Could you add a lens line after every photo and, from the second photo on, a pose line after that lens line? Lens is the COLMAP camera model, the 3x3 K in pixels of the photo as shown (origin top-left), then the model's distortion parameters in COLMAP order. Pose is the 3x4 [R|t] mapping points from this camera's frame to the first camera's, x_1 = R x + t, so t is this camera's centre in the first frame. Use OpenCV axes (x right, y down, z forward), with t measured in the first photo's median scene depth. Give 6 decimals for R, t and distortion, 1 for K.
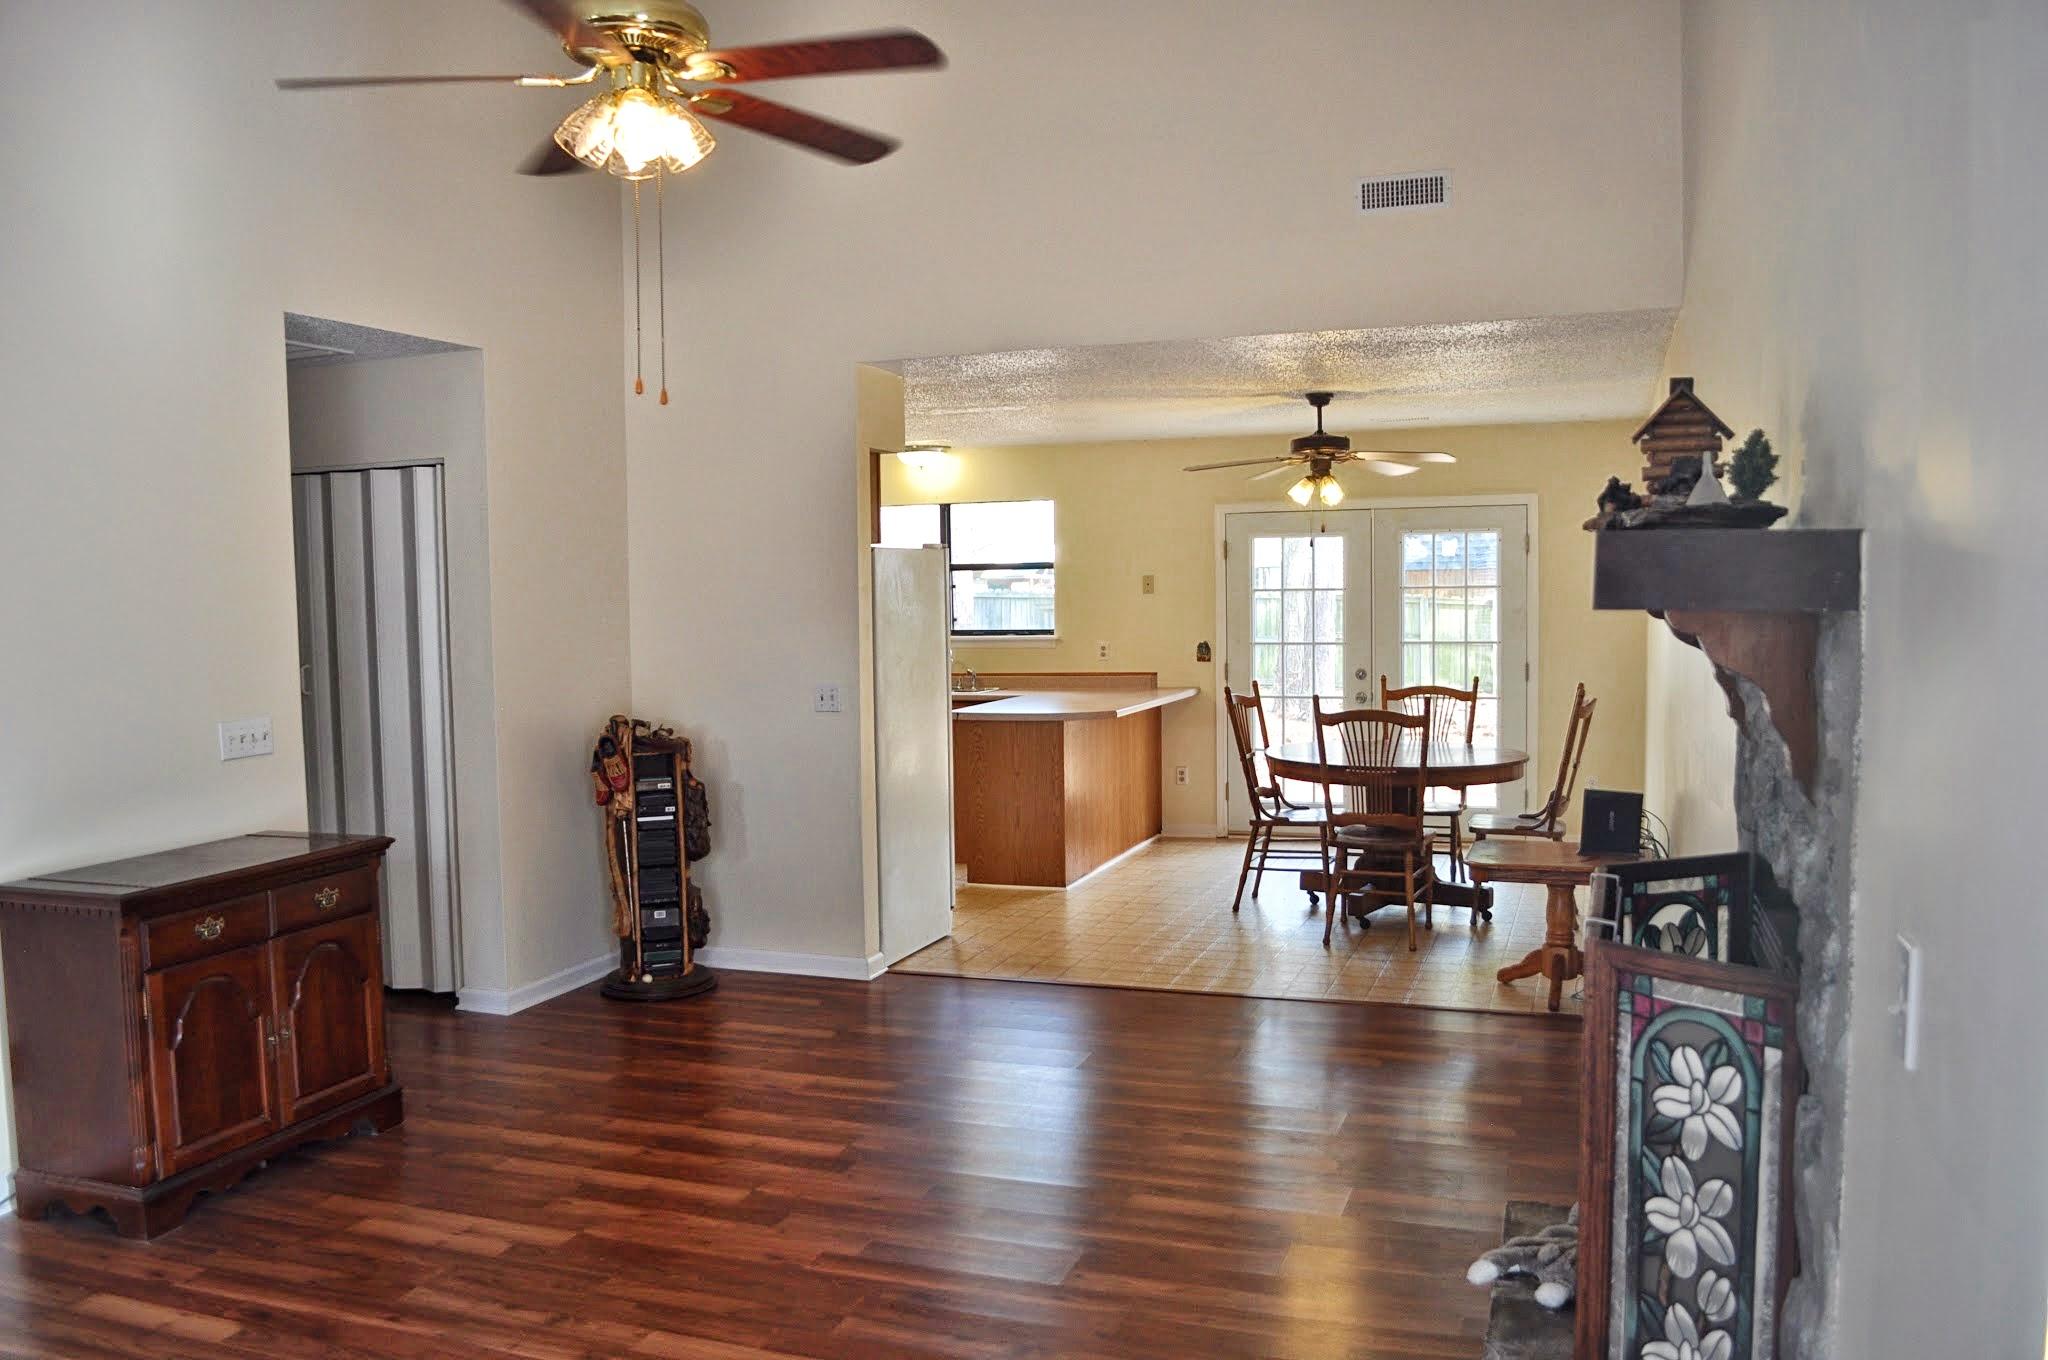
lens RADIAL K [[1624.3, 0, 1020.6], [0, 1624.3, 705.8], [0, 0, 1]] dist [-0.072110, -0.009361]
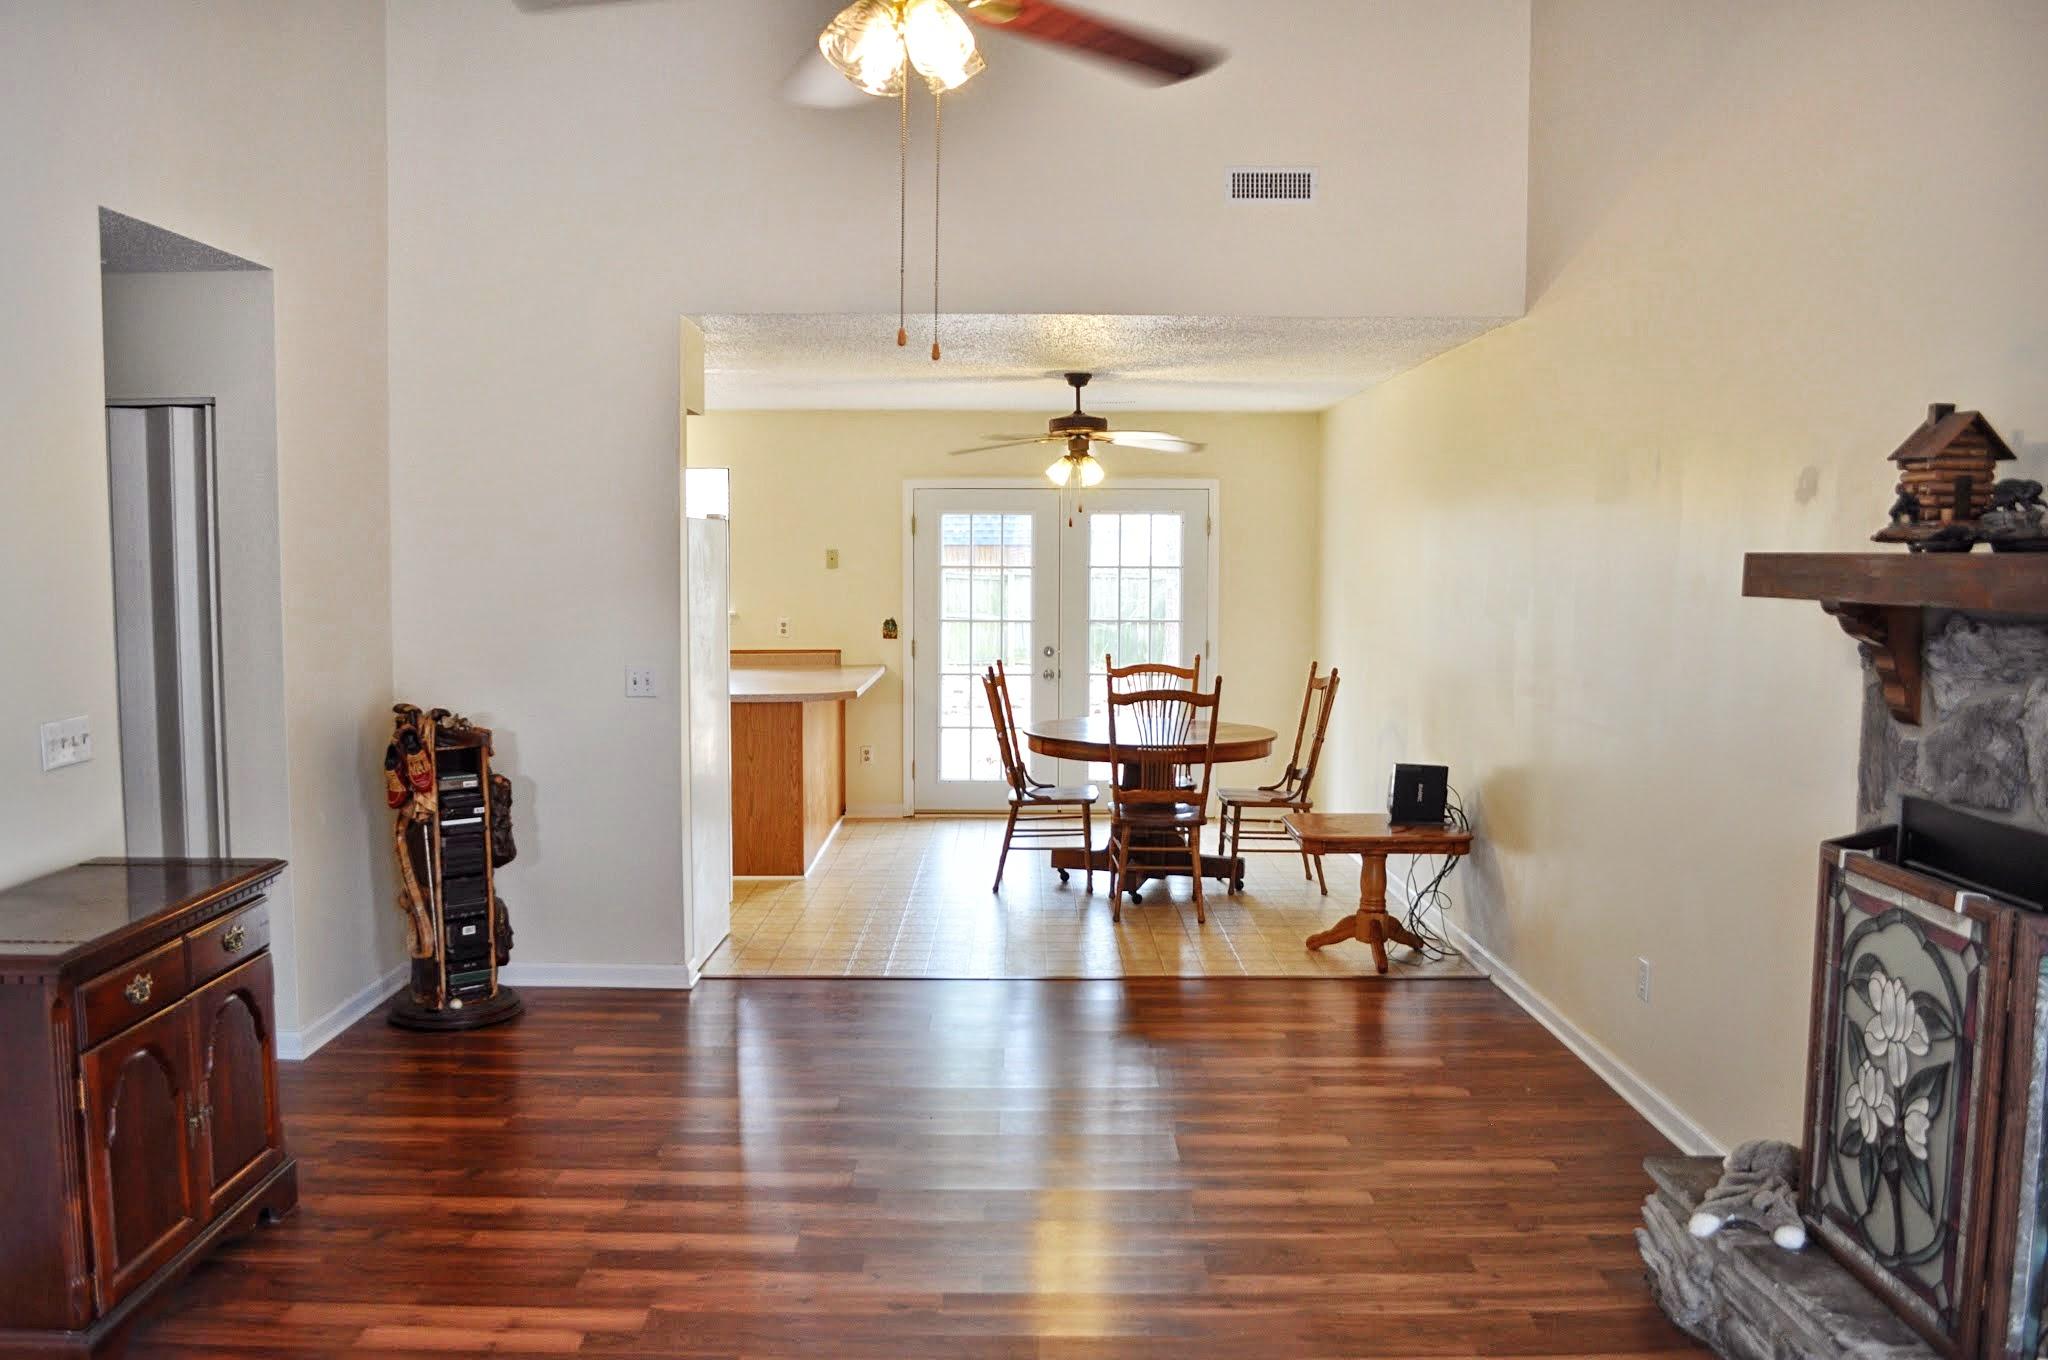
lens RADIAL K [[1624.3, 0, 1020.6], [0, 1624.3, 705.8], [0, 0, 1]] dist [-0.072110, -0.009361]
pose [[0.938563, -0.011805, 0.344906, -0.240814], [0.005505, 0.999800, 0.019238, -0.008005], [-0.345064, -0.016157, 0.938440, 0.078655]]
